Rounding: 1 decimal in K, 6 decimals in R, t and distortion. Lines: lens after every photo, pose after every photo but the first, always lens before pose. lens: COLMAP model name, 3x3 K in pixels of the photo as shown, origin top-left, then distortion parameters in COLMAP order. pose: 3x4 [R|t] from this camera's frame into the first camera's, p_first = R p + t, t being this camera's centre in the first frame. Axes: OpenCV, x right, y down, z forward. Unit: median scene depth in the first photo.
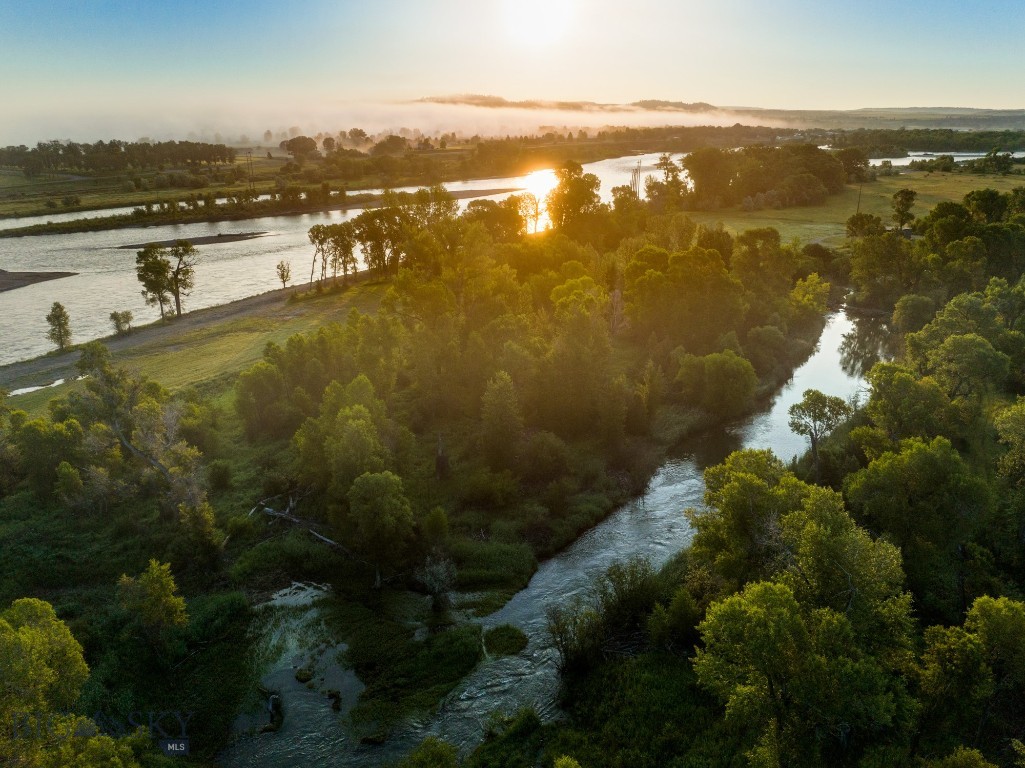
lens RADIAL K [[736.5, 0, 512.5], [0, 736.5, 384.0], [0, 0, 1]] dist [-0.024633, -0.007628]
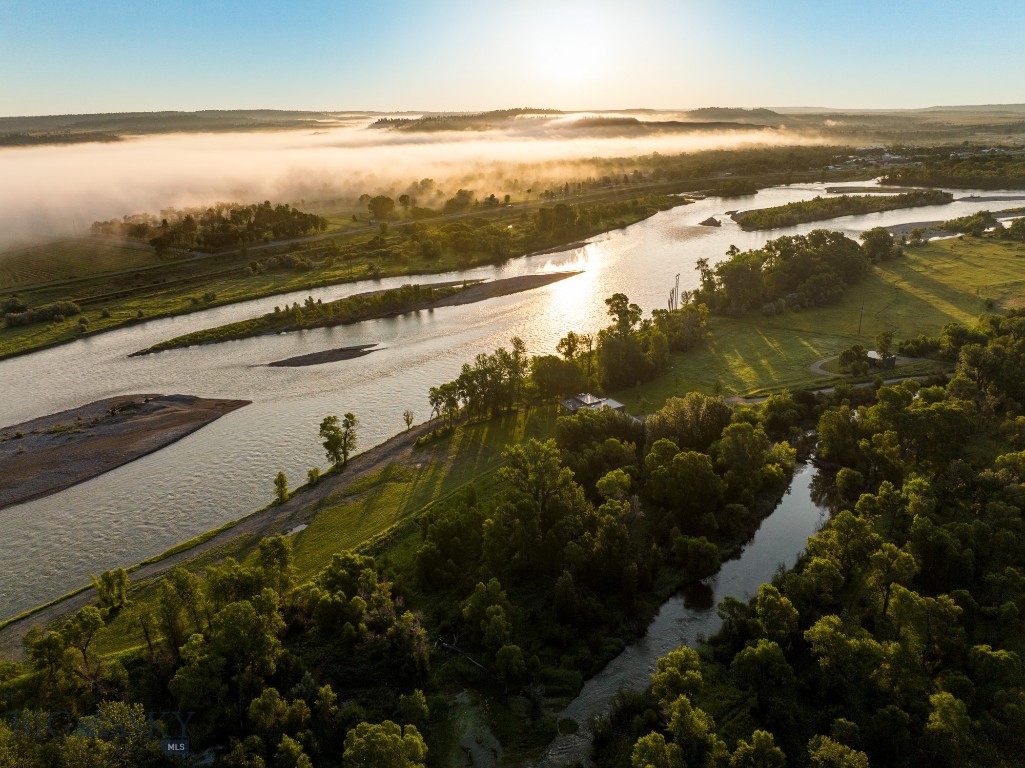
lens RADIAL K [[736.5, 0, 512.5], [0, 736.5, 384.0], [0, 0, 1]] dist [-0.024633, -0.007628]
pose [[0.997085, 0.009724, -0.075676, -0.014394], [-0.009856, 0.999951, -0.001362, -0.473178], [0.075659, 0.002104, 0.997132, -0.843666]]
